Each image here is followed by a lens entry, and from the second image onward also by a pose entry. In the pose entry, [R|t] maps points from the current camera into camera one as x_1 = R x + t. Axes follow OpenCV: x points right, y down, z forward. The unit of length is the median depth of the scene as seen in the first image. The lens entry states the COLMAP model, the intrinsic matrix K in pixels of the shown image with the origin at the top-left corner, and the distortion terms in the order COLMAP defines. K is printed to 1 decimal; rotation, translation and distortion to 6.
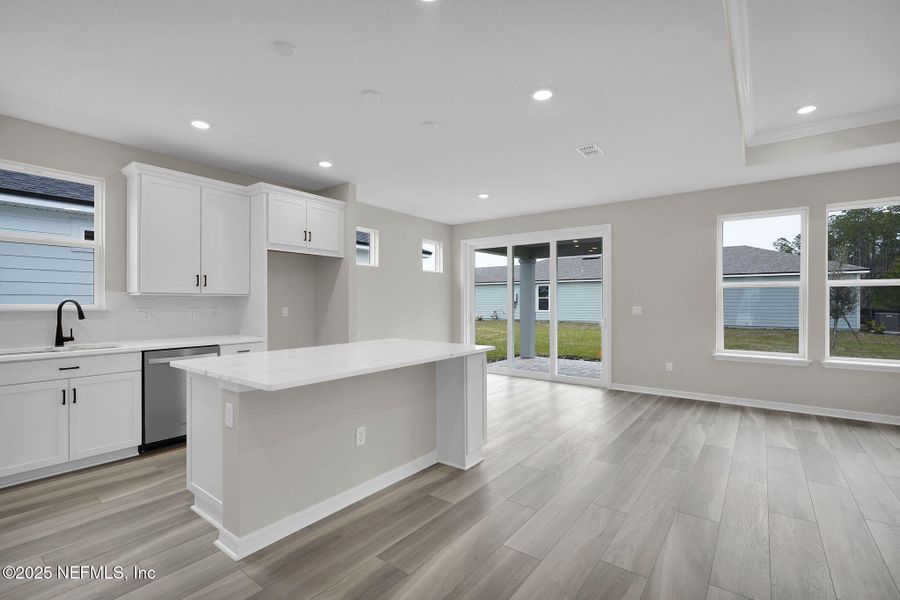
lens RADIAL K [[410.8, 0, 444.6], [0, 410.8, 301.5], [0, 0, 1]] dist [-0.005512, 0.002074]
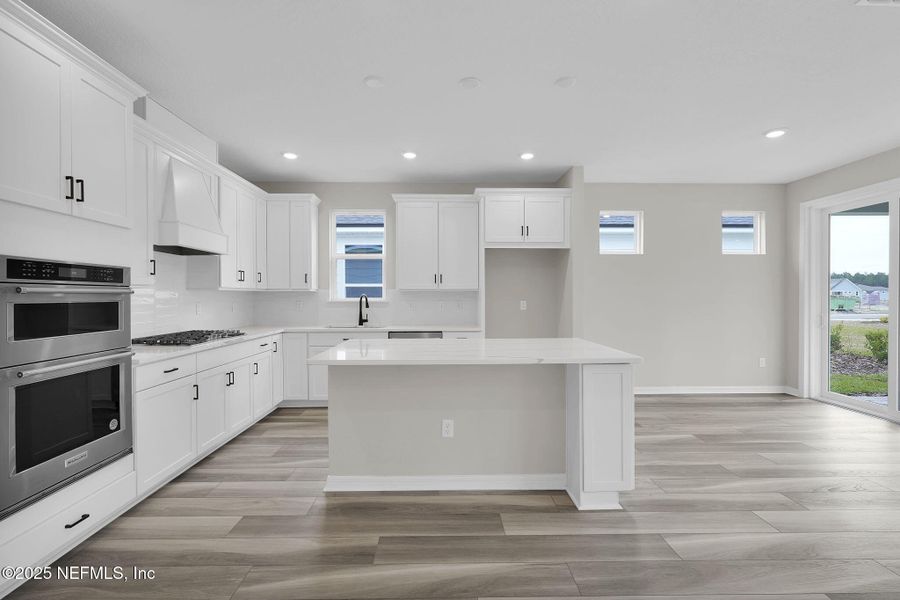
lens RADIAL K [[410.8, 0, 446.9], [0, 410.8, 301.4], [0, 0, 1]] dist [-0.005512, 0.002074]
pose [[0.623777, 0.008034, -0.781561, 0.458592], [0.003323, 0.999911, 0.012931, 0.001501], [0.781596, -0.010663, 0.623694, 0.290516]]
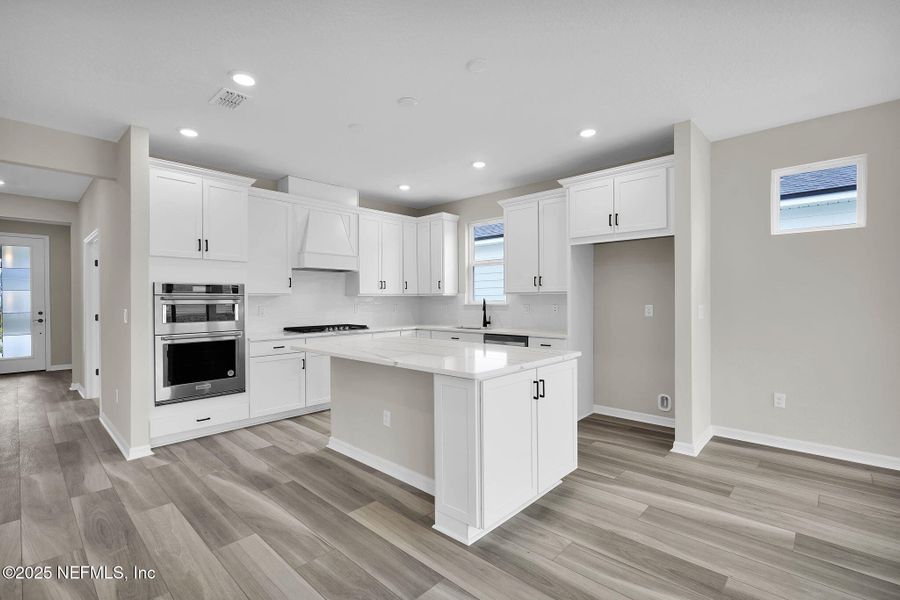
lens RADIAL K [[410.8, 0, 448.2], [0, 410.8, 302.4], [0, 0, 1]] dist [-0.005512, 0.002074]
pose [[-0.099431, 0.006273, -0.995025, 0.712957], [0.007269, 0.999958, 0.005578, 0.001798], [0.995018, -0.006679, -0.099472, 1.008842]]
